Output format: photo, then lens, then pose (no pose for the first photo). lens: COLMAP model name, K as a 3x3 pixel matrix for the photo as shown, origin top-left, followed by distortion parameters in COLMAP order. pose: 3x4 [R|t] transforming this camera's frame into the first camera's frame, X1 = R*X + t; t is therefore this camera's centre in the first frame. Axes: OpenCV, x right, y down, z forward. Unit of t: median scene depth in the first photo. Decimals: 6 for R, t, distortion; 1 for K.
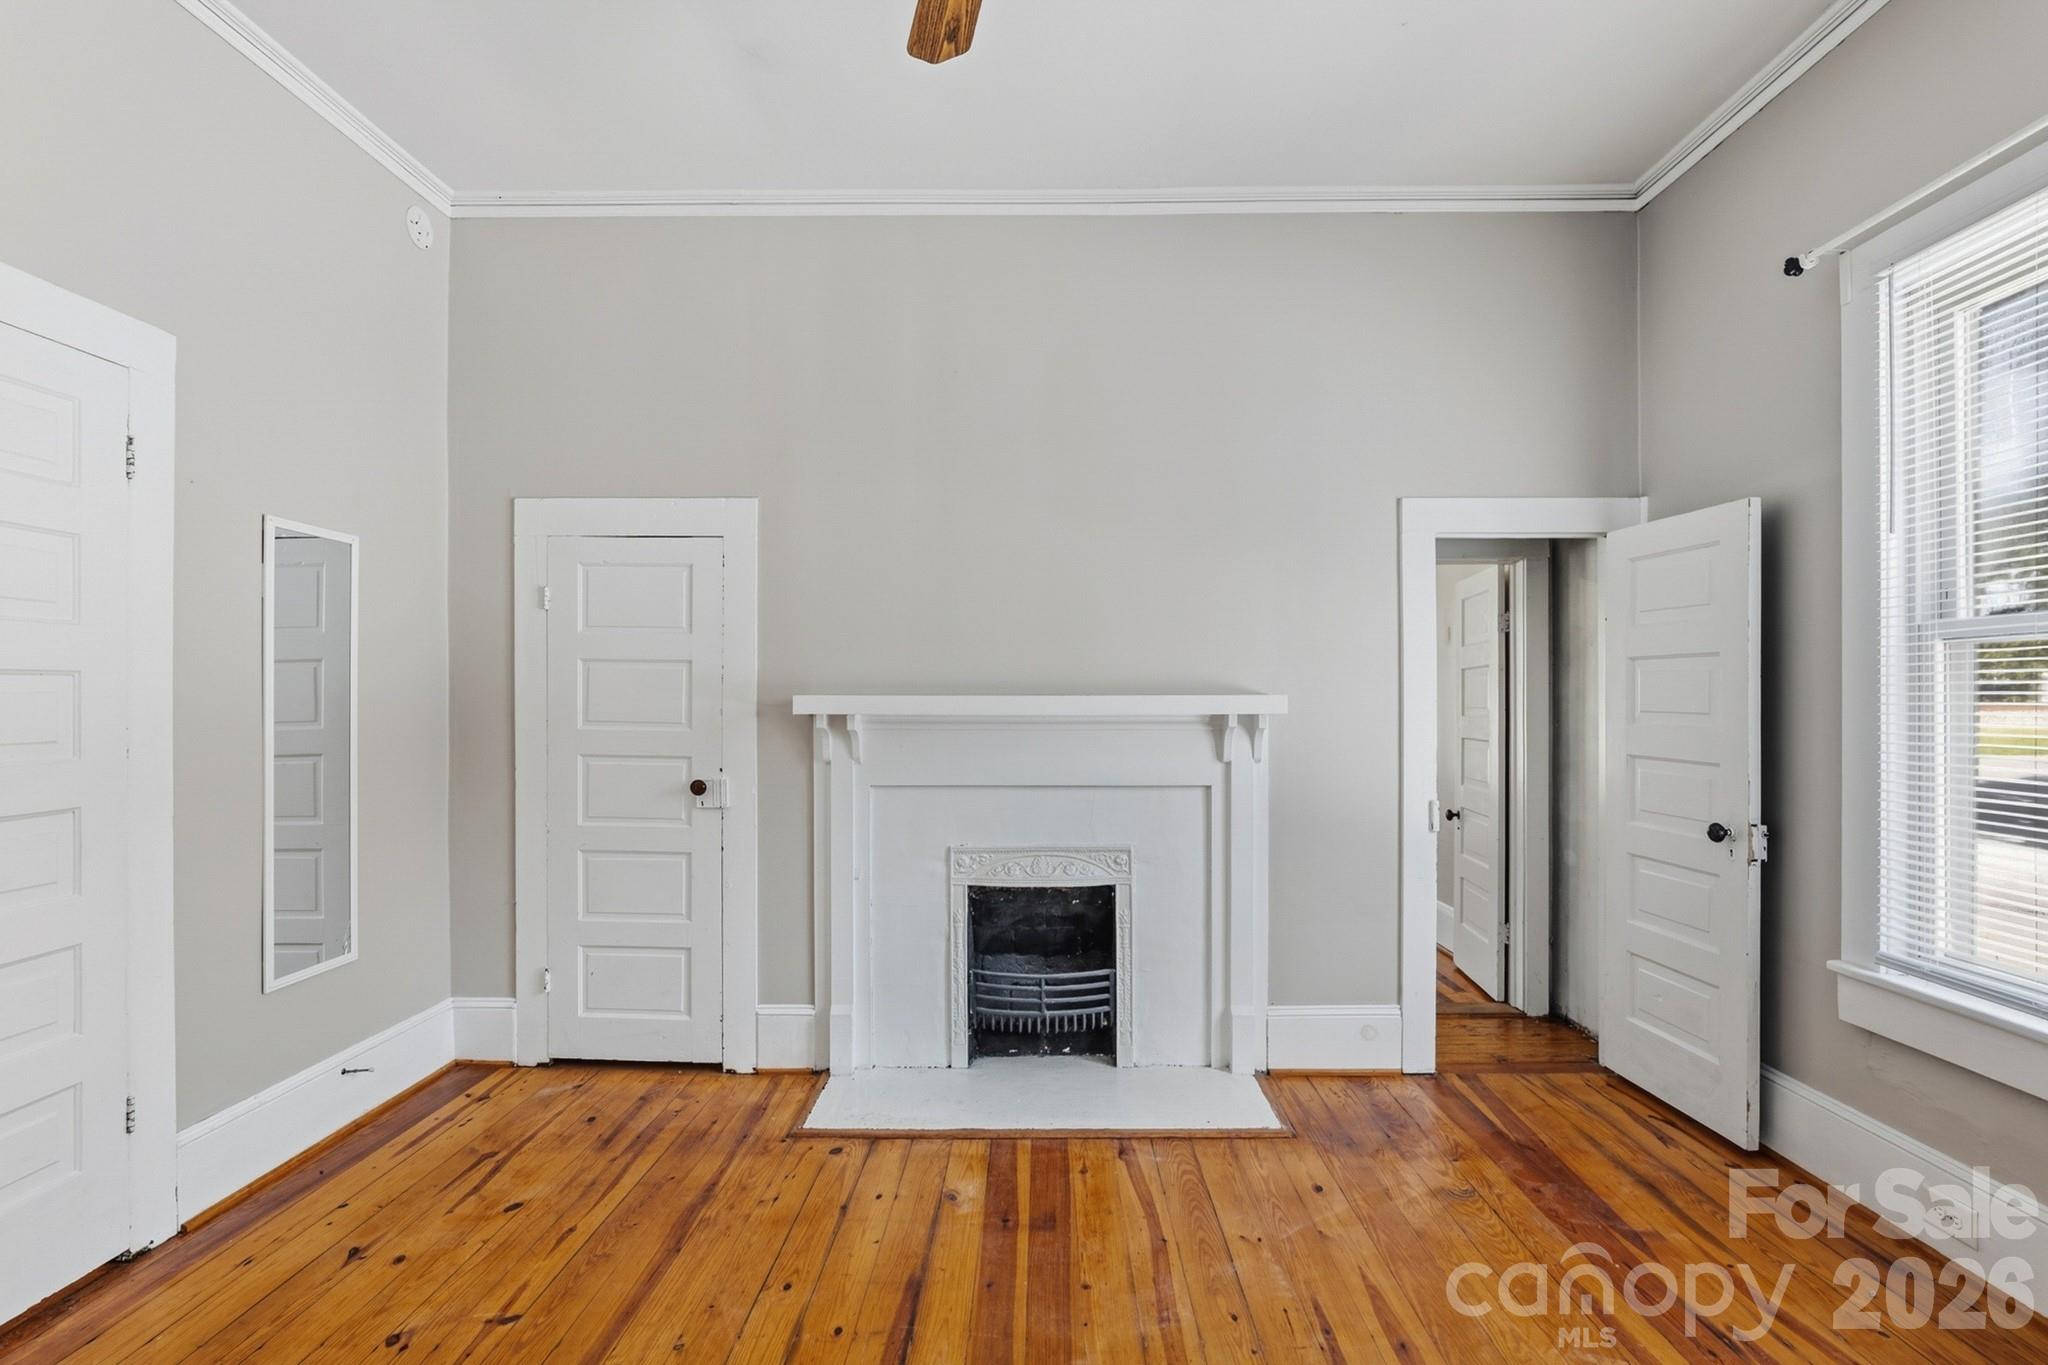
lens RADIAL K [[992.4, 0, 1020.0], [0, 992.4, 690.9], [0, 0, 1]] dist [-0.000934, 0.000379]
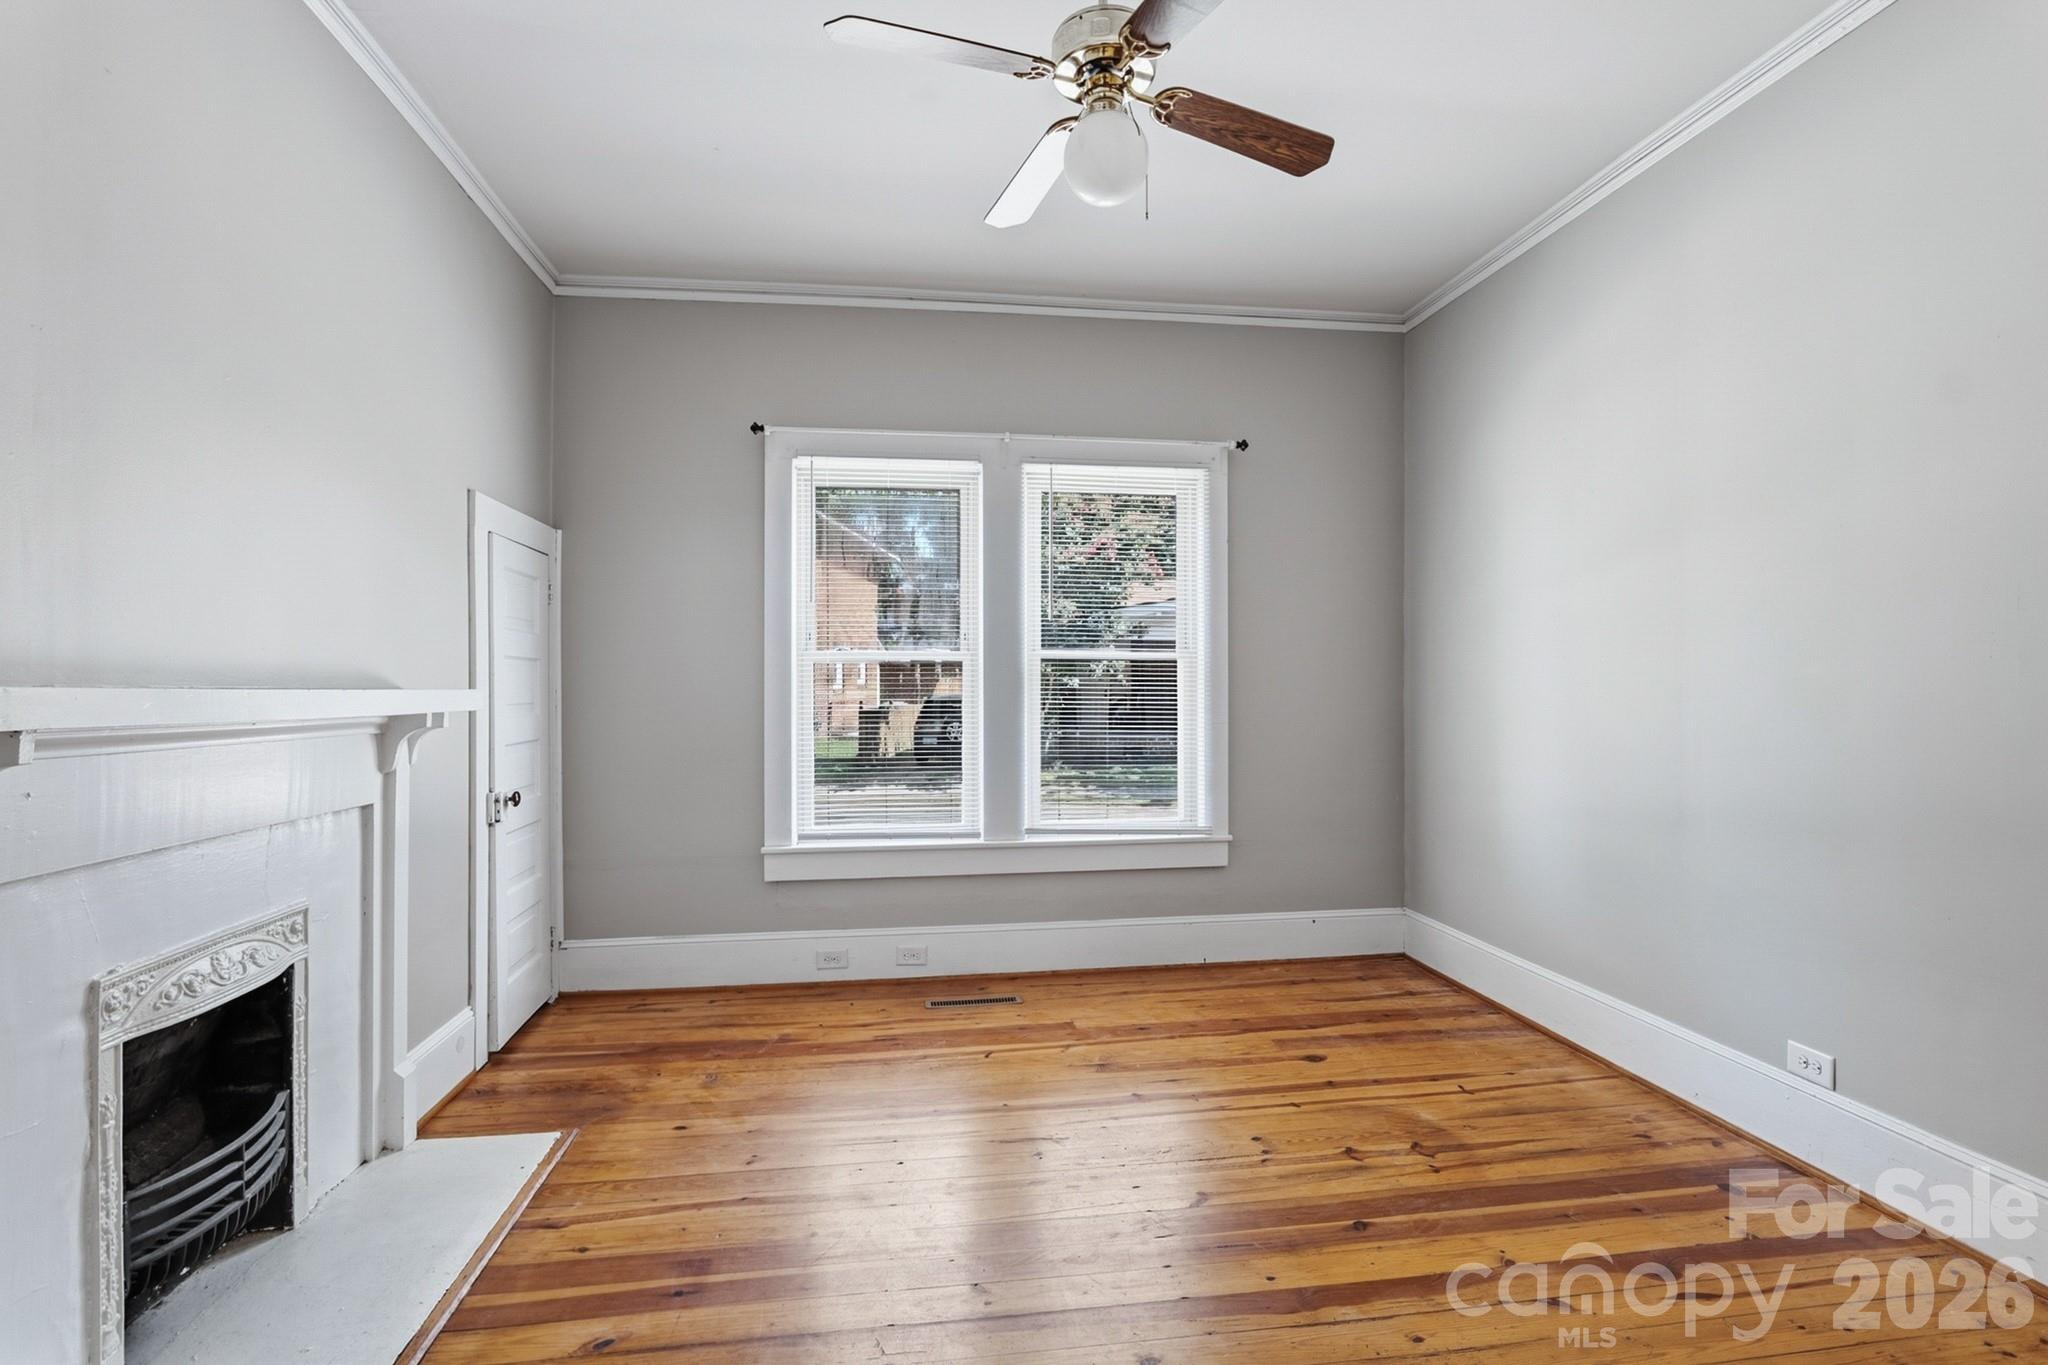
lens RADIAL K [[992.4, 0, 1020.0], [0, 992.4, 690.9], [0, 0, 1]] dist [-0.000934, 0.000379]
pose [[-0.162115, 0.002682, 0.986768, -0.704787], [0.003286, 0.999992, -0.002178, 0.009070], [-0.986766, 0.002889, -0.162123, 0.649312]]
